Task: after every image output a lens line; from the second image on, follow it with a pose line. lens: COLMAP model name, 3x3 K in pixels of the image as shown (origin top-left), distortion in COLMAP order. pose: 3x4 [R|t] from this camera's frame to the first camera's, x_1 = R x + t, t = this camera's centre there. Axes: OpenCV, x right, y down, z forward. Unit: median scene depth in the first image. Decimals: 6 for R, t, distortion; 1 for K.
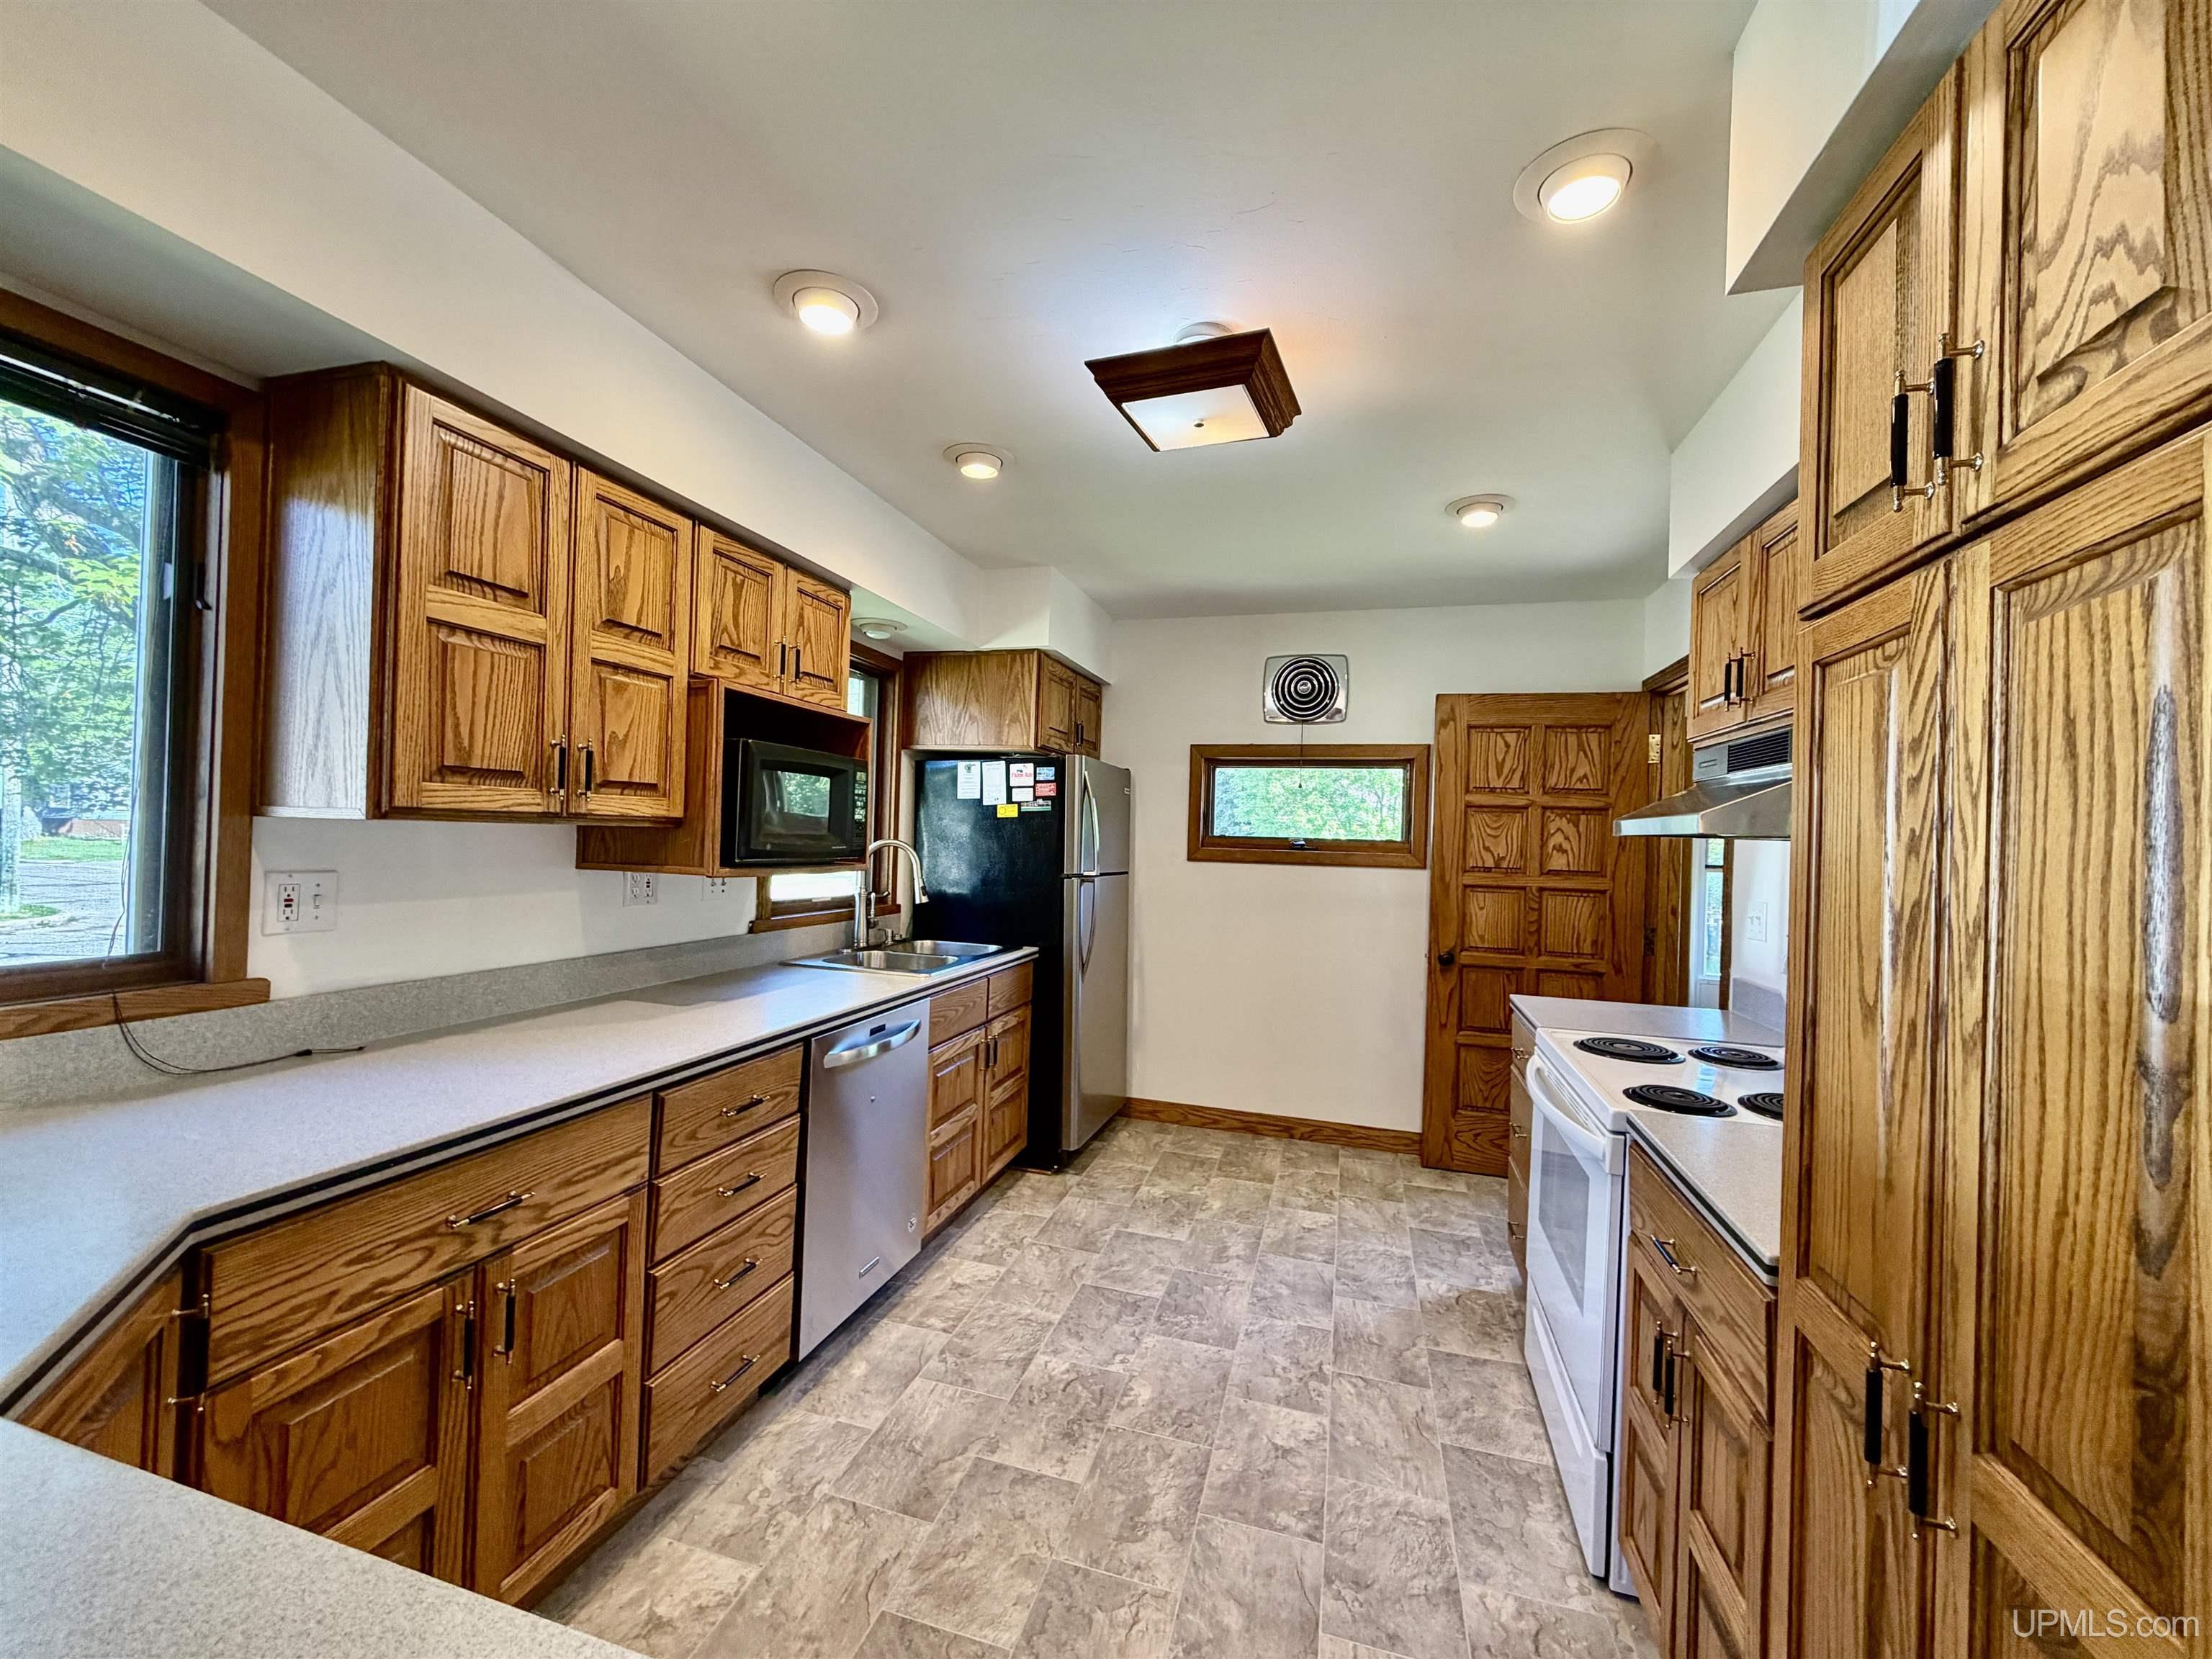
lens RADIAL K [[908.6, 0, 1070.9], [0, 908.6, 826.9], [0, 0, 1]] dist [0.019680, -0.000122]
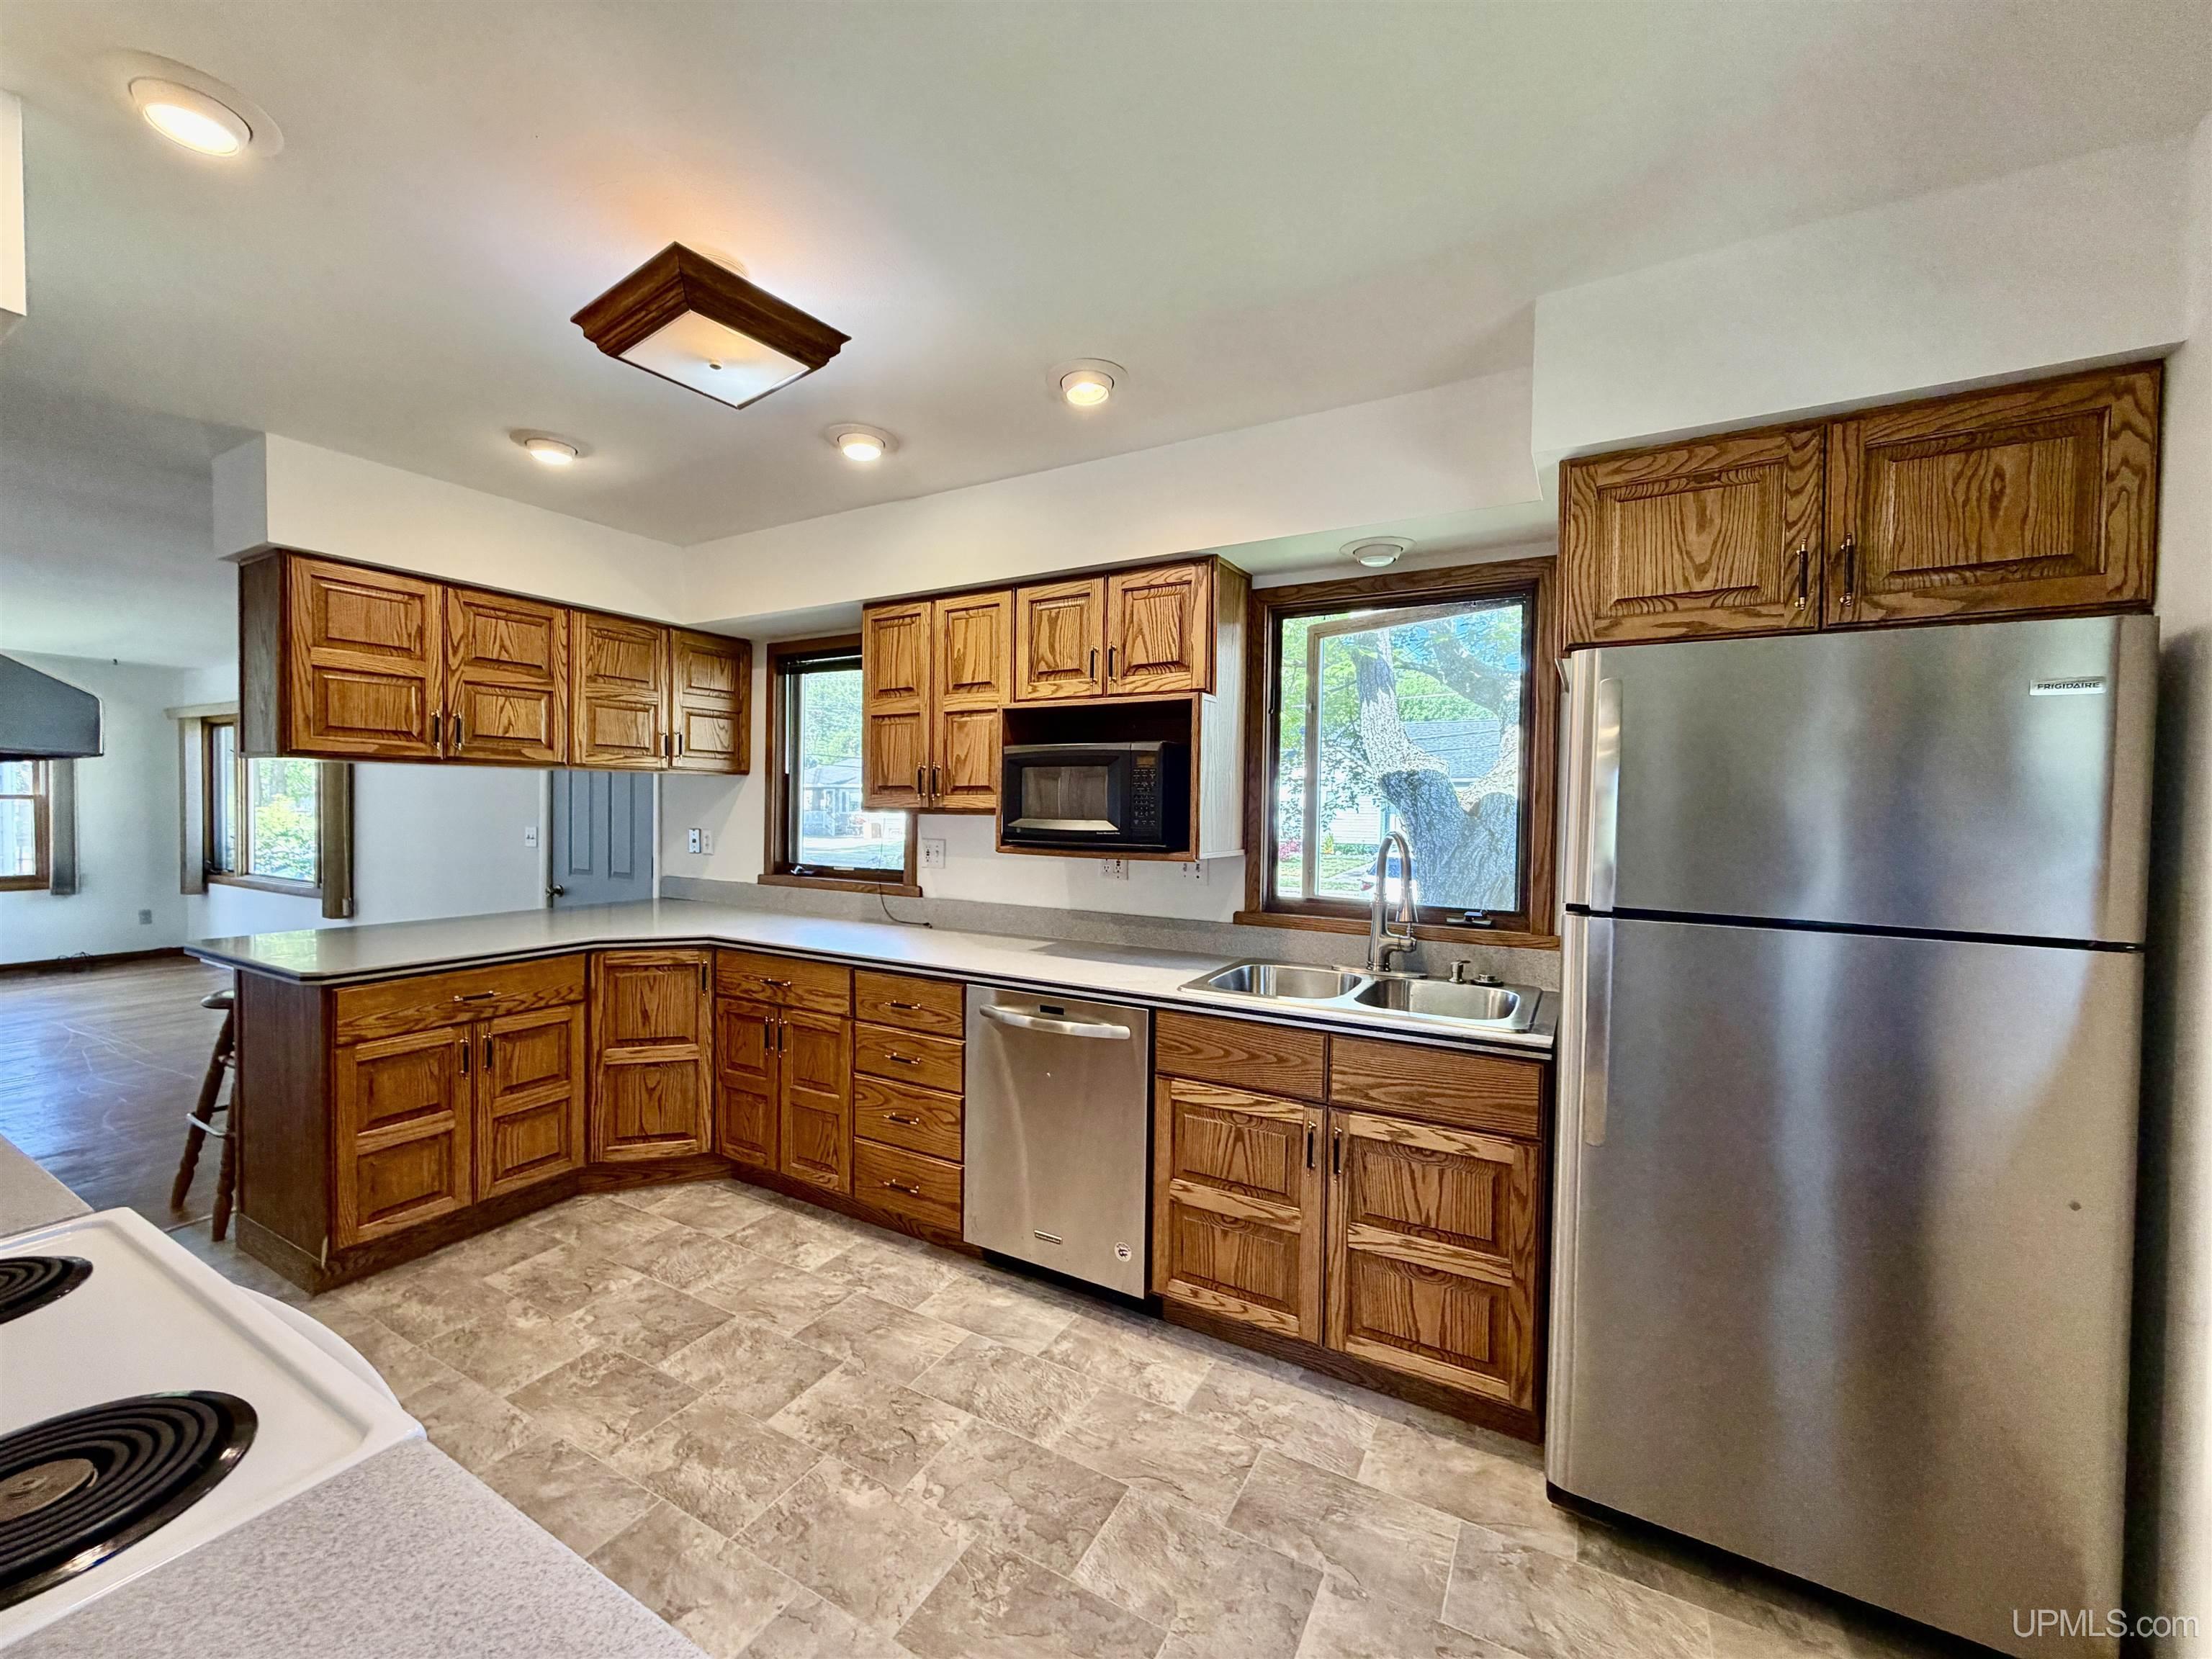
lens RADIAL K [[866.3, 0, 1094.9], [0, 866.3, 828.4], [0, 0, 1]] dist [-0.000881, -0.000167]
pose [[-0.208440, -0.016715, -0.977892, 0.494560], [-0.011726, 0.999825, -0.014590, 0.022407], [0.977965, 0.008426, -0.208599, 0.845813]]
